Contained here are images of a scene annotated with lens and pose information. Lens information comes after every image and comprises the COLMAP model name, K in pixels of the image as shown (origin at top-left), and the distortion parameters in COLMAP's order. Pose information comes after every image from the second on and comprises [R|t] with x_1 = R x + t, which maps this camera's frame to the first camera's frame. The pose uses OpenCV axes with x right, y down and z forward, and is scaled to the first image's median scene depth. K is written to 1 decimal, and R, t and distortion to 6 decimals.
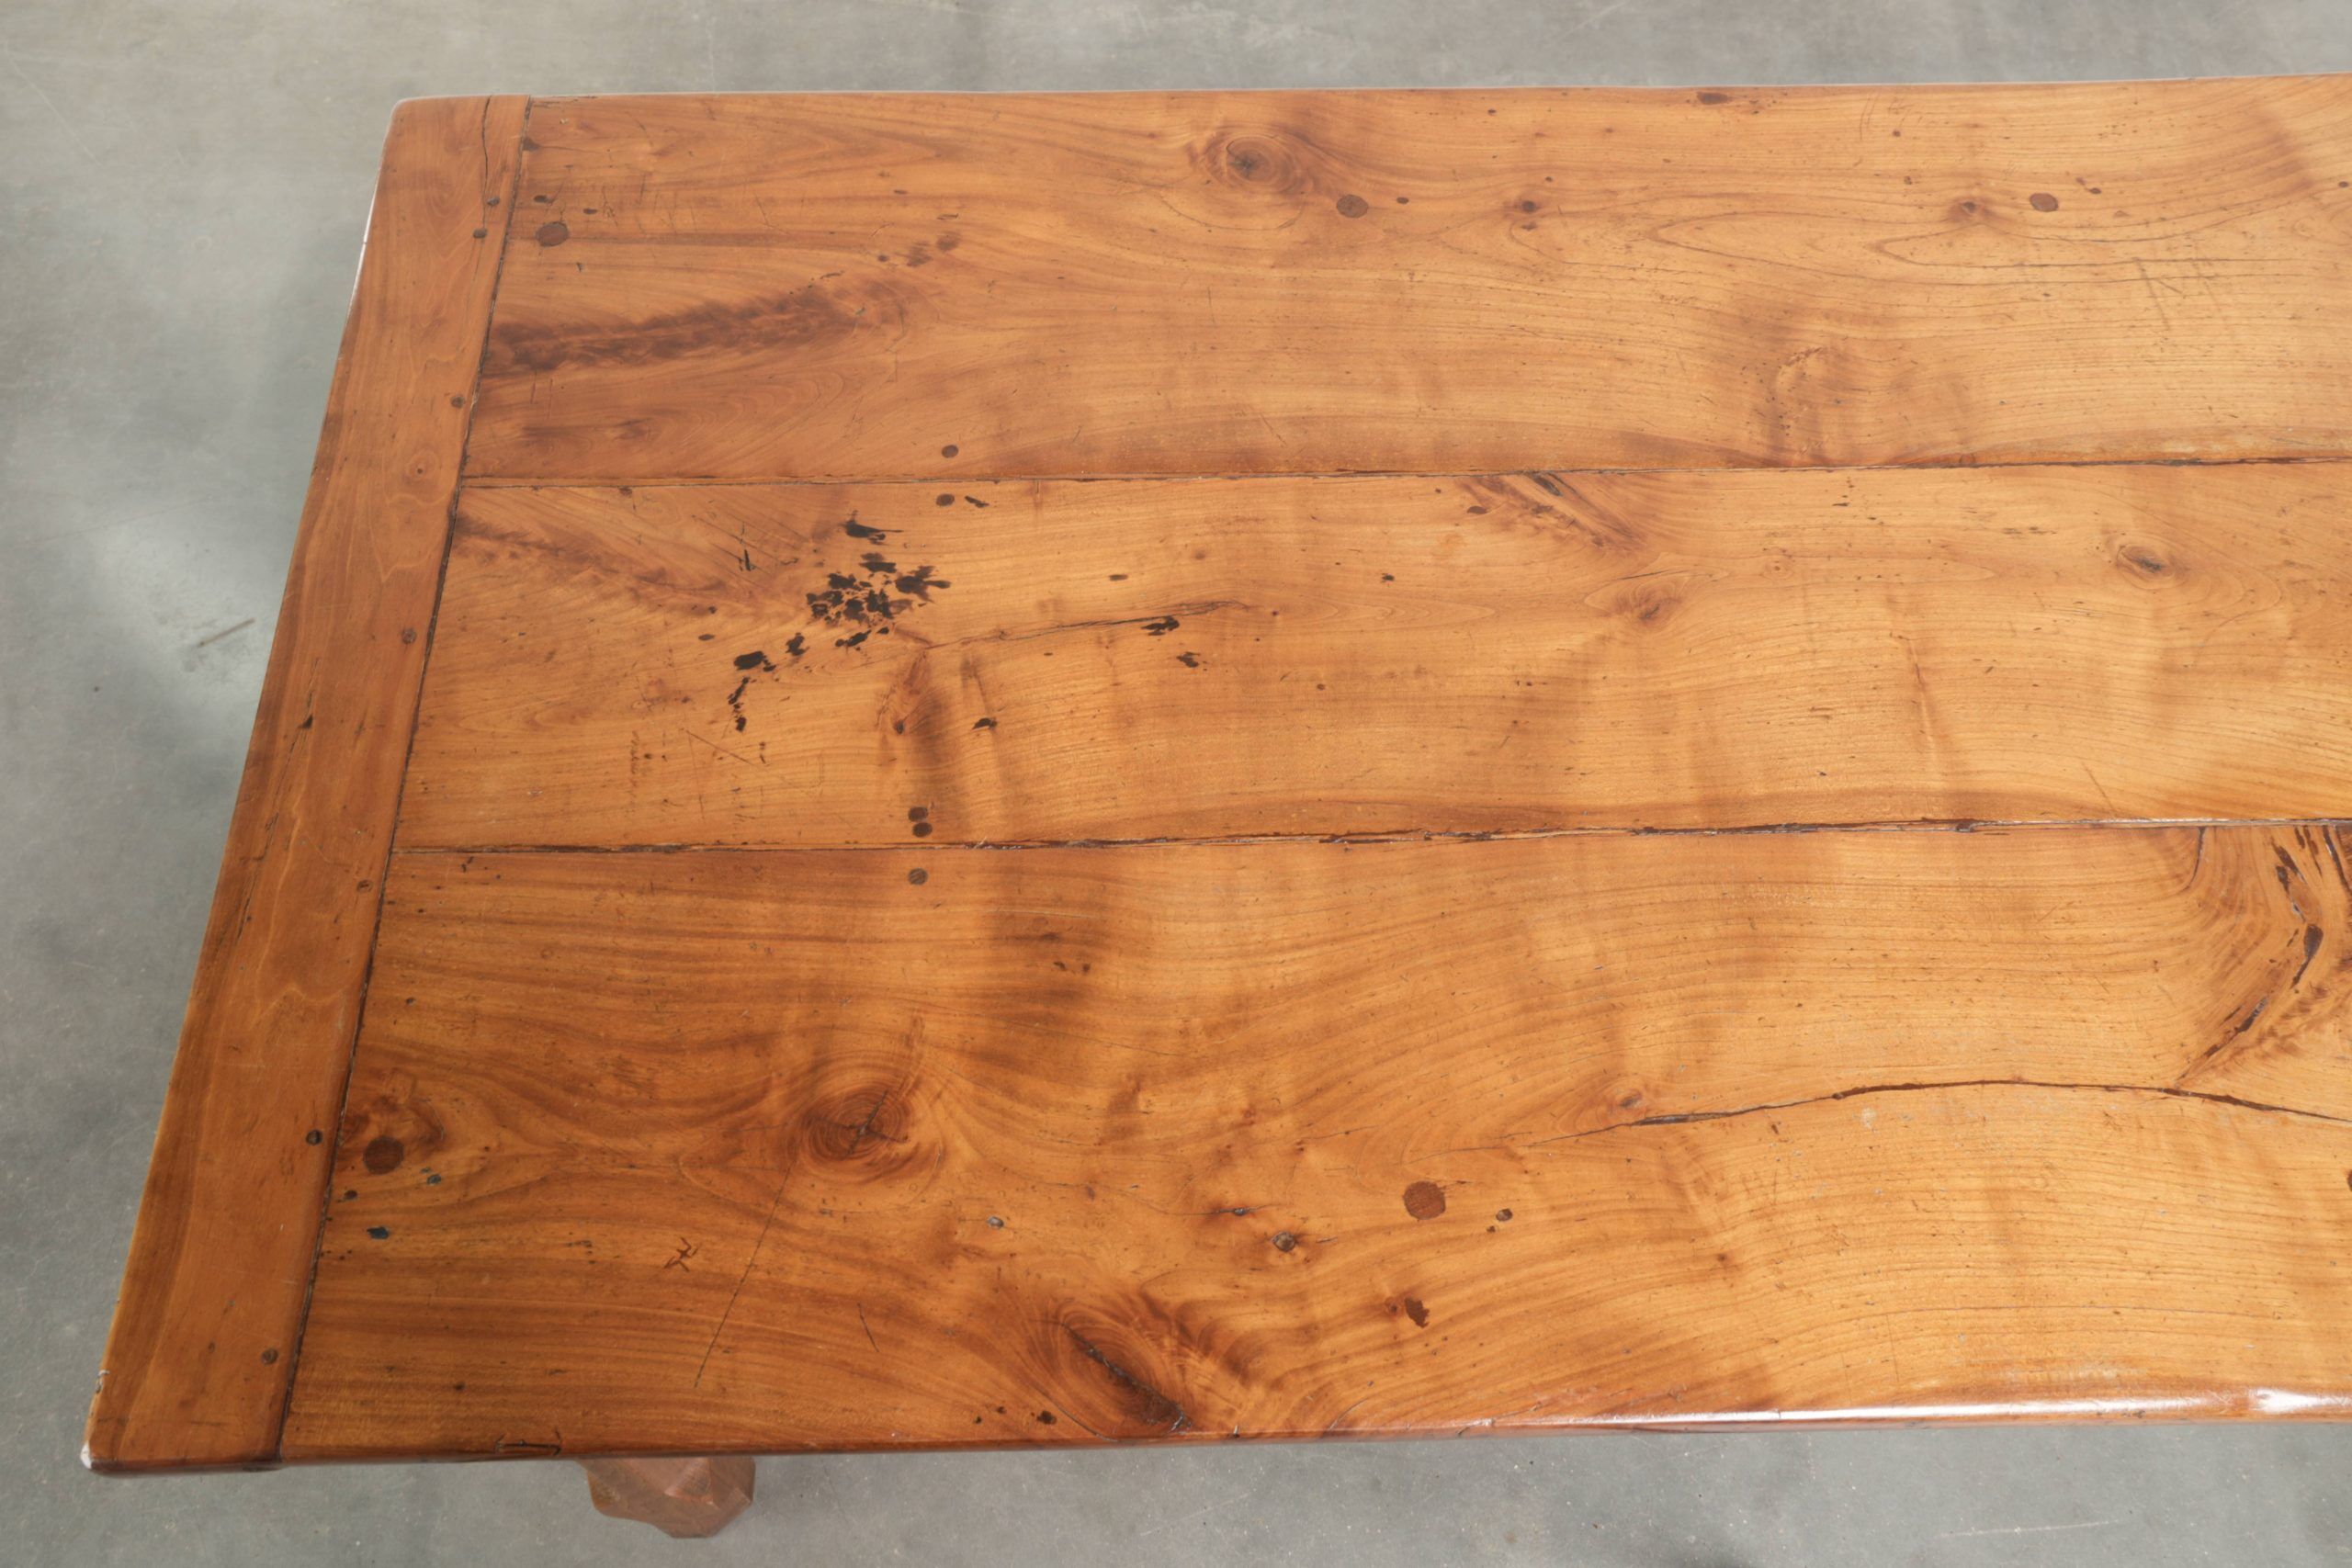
lens RADIAL K [[4942.9, 0, 1176.0], [0, 4942.9, 784.0], [0, 0, 1]] dist [-0.046392, 1.728896]
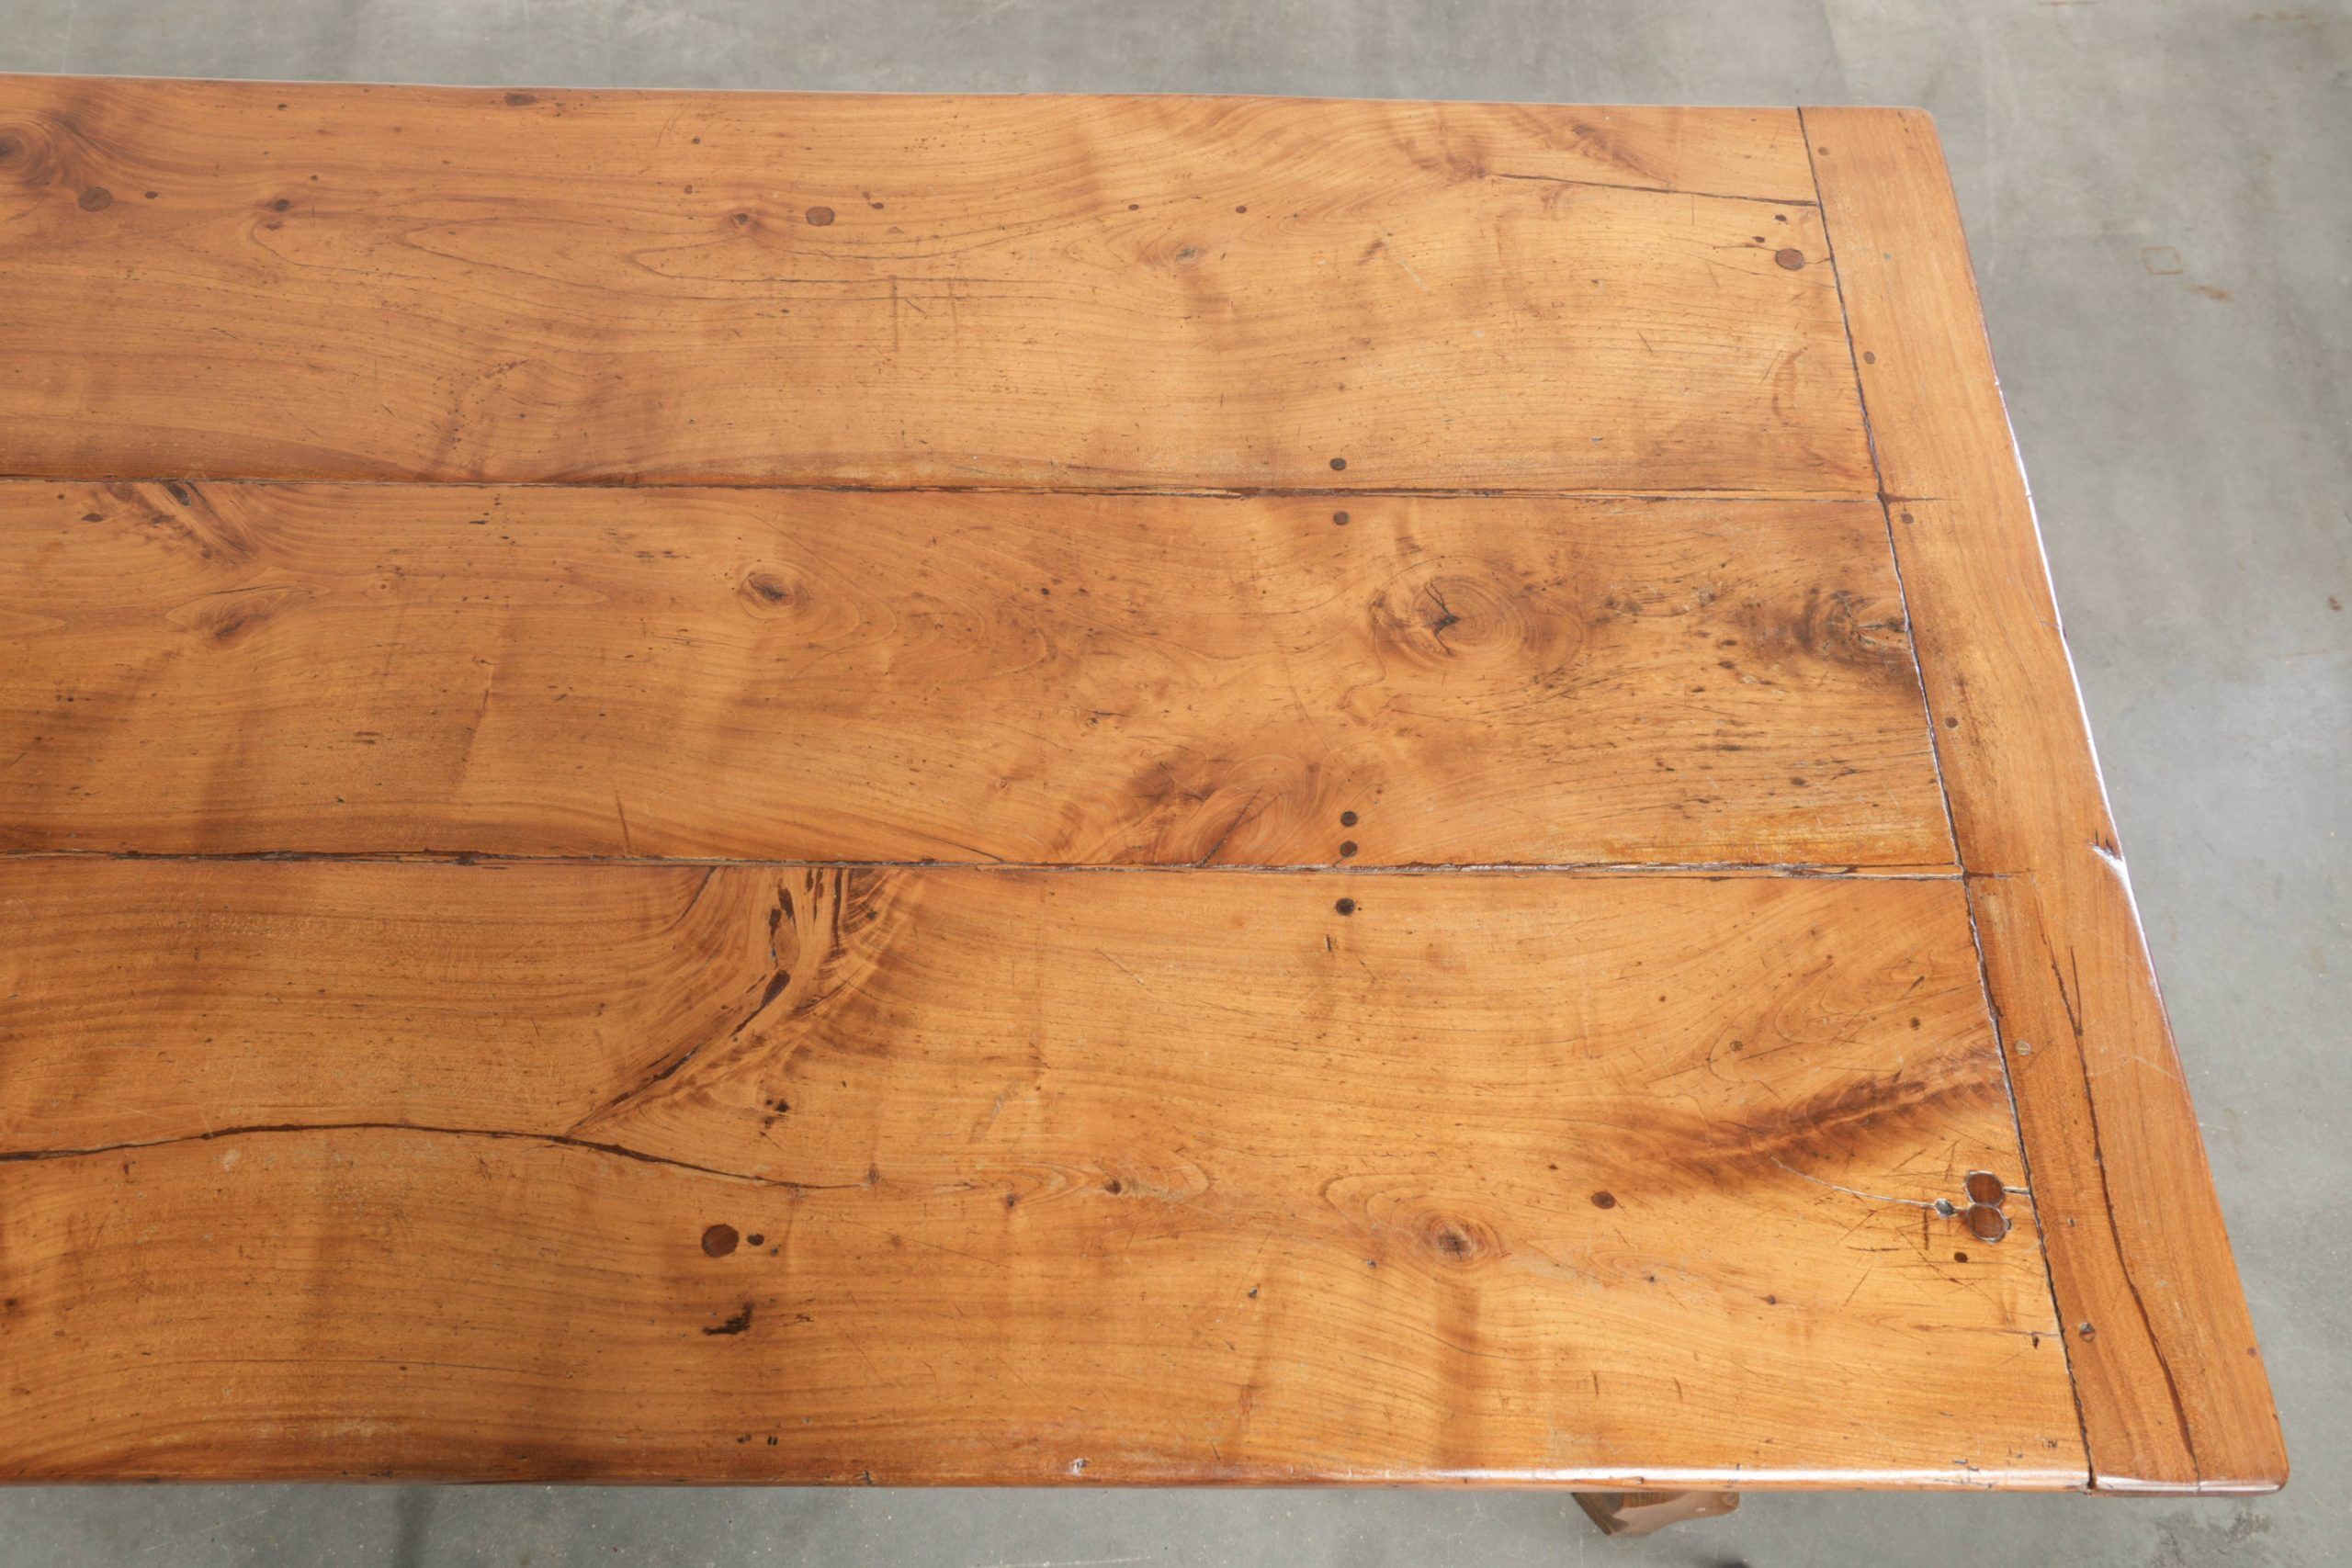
lens RADIAL K [[4927.9, 0, 1175.7], [0, 4927.9, 847.3], [0, 0, 1]] dist [-0.056605, 1.827826]
pose [[0.999298, 0.027325, -0.025646, 0.300177], [-0.026888, 0.999490, 0.017240, -0.013150], [0.026104, -0.016538, 0.999522, 0.034007]]
